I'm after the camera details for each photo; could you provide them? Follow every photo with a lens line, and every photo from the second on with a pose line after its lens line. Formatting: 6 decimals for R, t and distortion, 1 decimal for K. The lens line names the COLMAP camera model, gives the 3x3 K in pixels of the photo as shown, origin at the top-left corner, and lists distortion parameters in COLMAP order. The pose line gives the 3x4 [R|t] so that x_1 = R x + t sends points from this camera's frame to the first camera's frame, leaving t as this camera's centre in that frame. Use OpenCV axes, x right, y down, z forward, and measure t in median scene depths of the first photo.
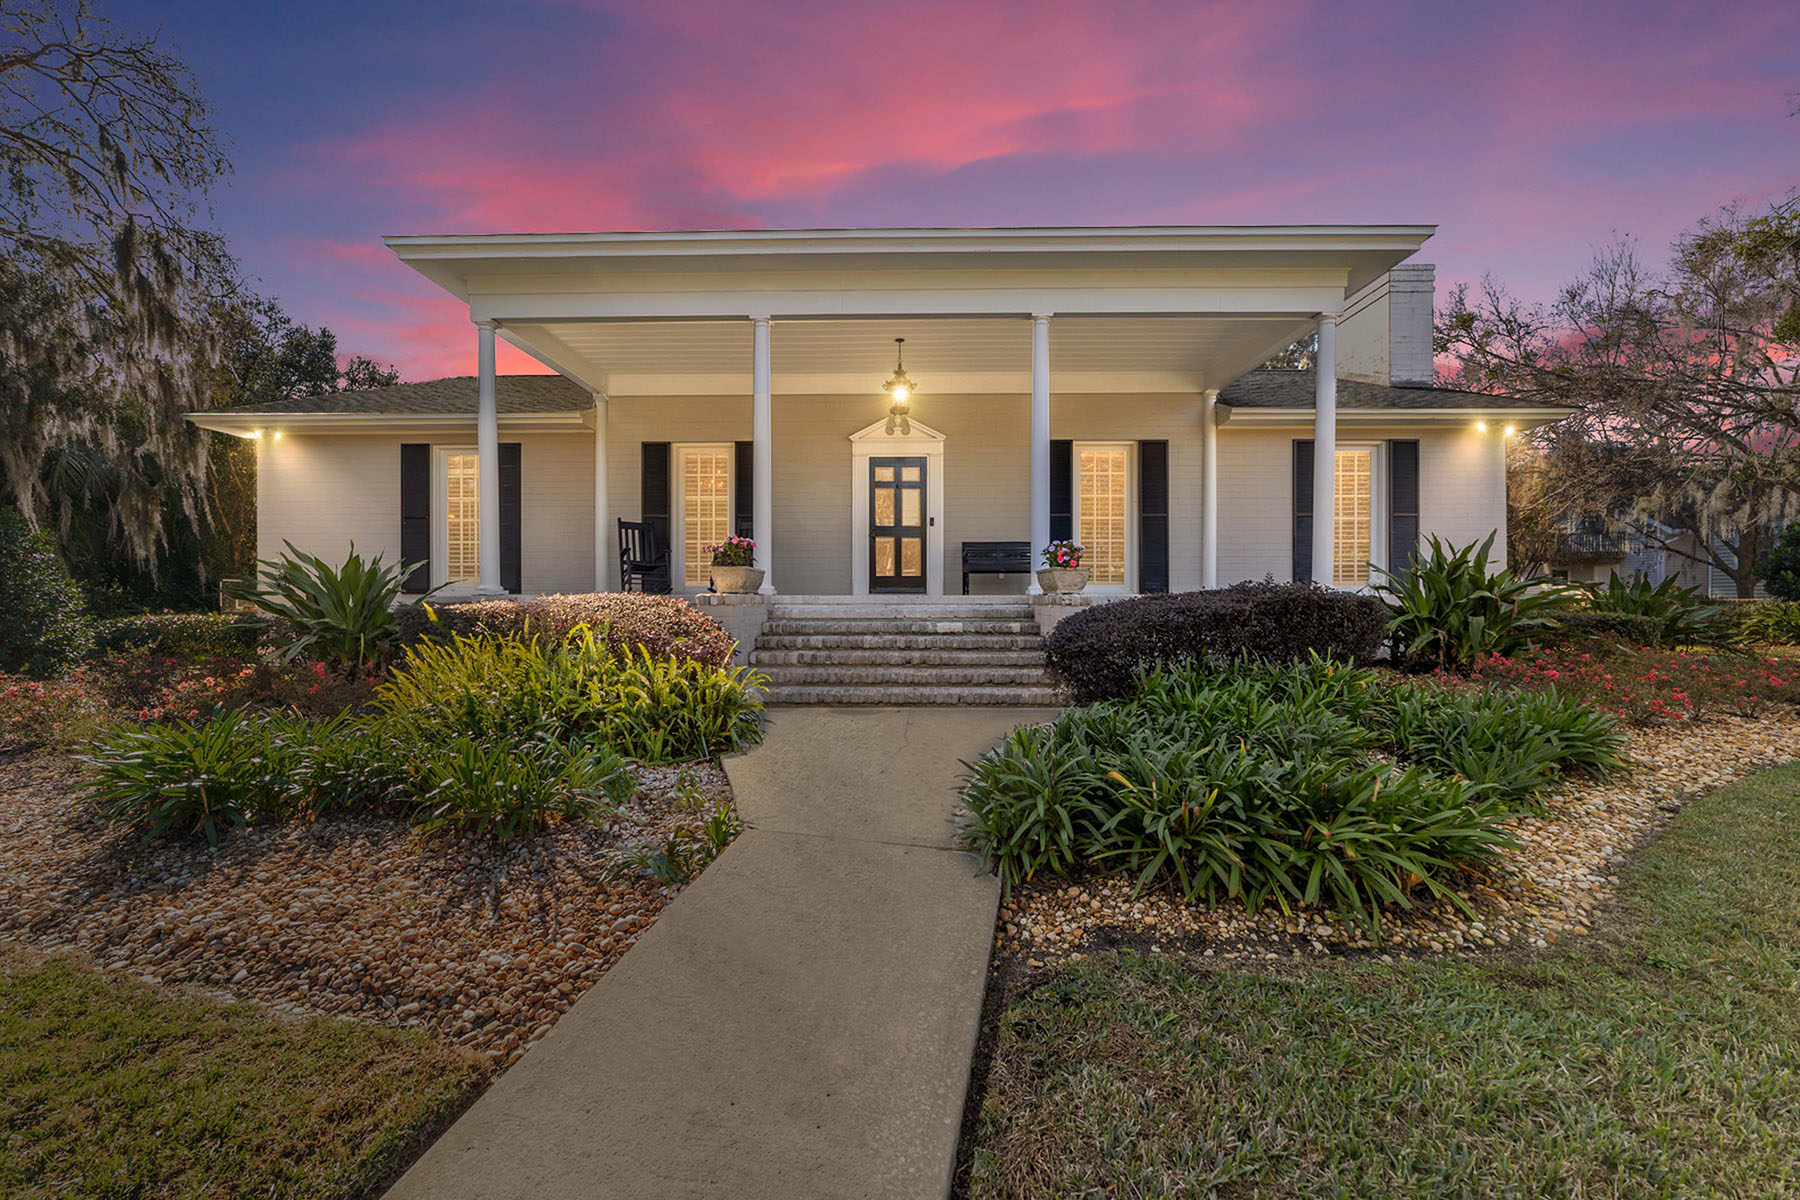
lens RADIAL K [[682.4, 0, 901.9], [0, 682.4, 601.7], [0, 0, 1]] dist [0.007548, 0.000549]
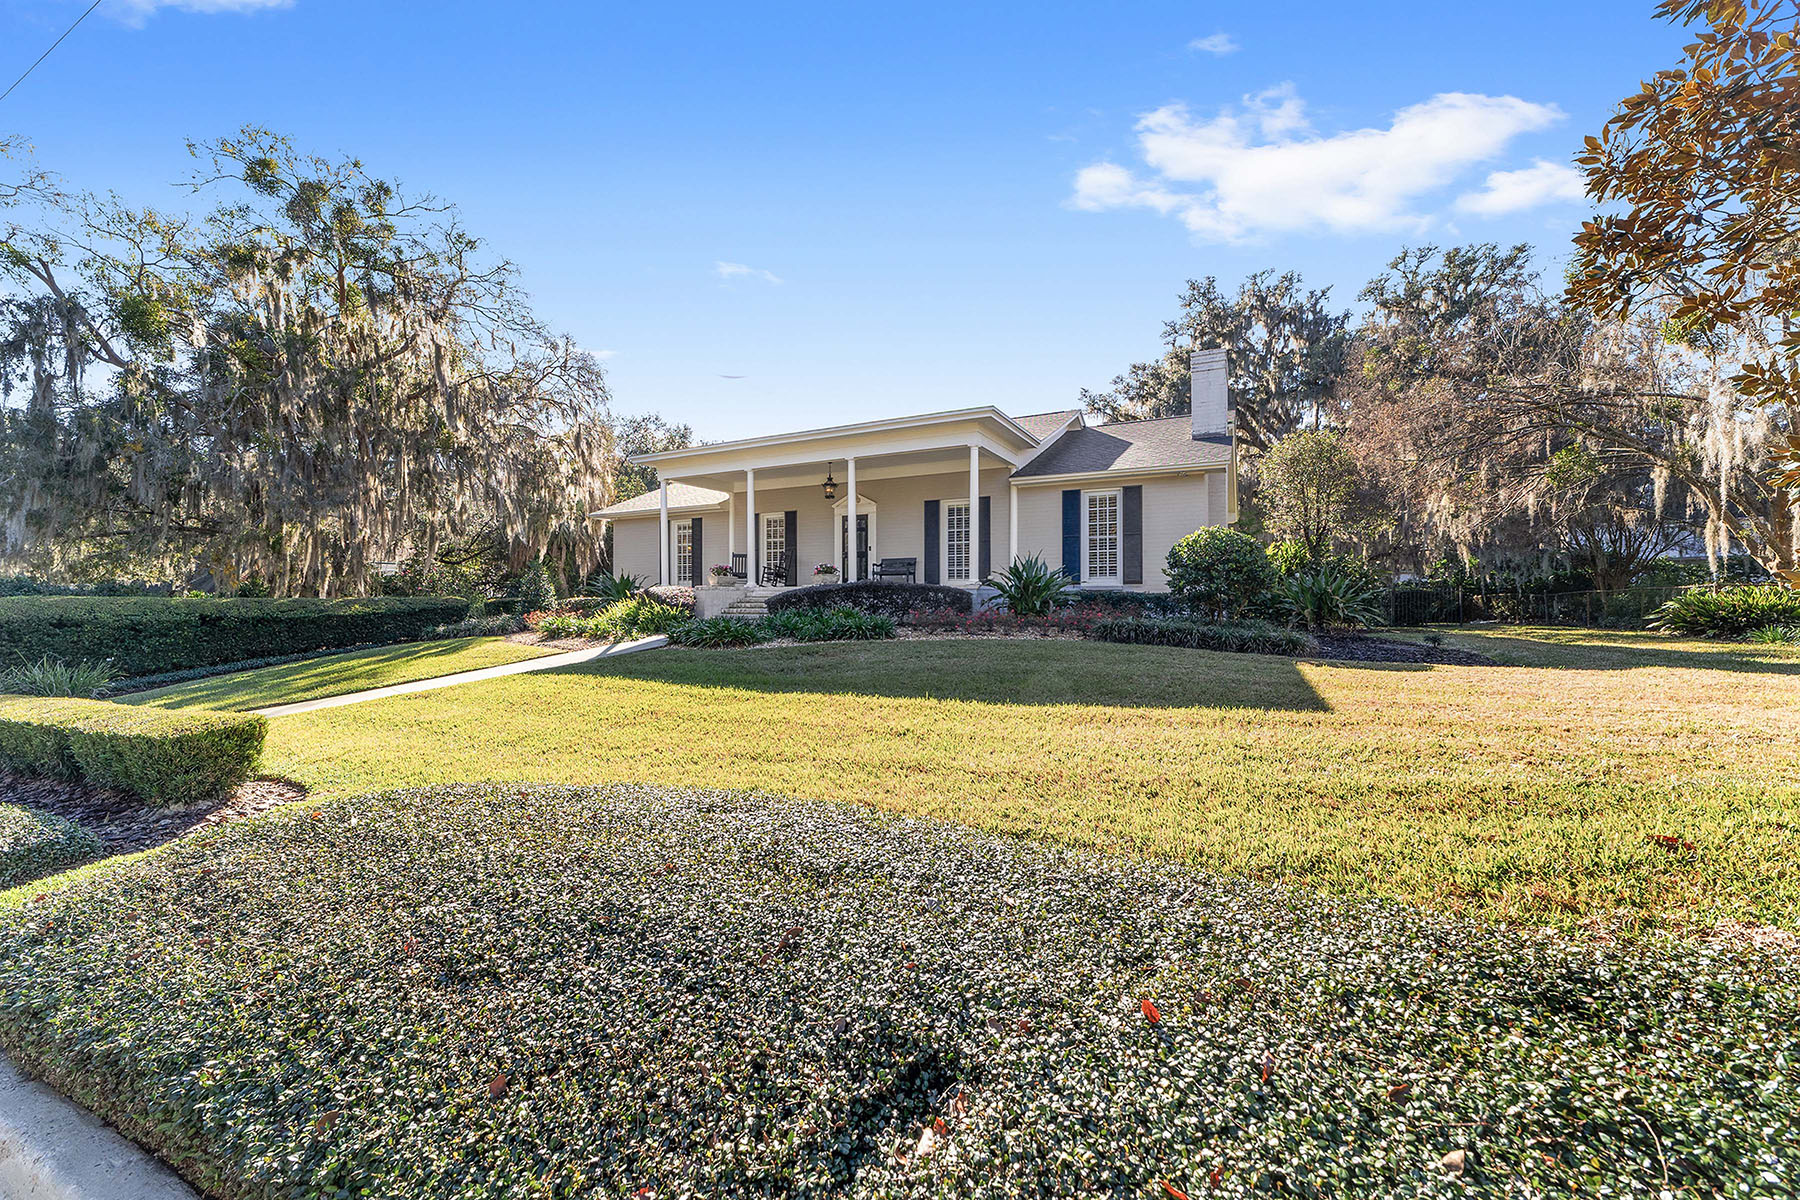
lens RADIAL K [[682.4, 0, 901.9], [0, 682.4, 600.7], [0, 0, 1]] dist [0.007548, 0.000549]
pose [[0.906492, -0.006939, -0.422166, 0.791901], [0.003654, 0.999956, -0.008592, 0.040686], [0.422207, 0.006246, 0.906478, -0.586672]]
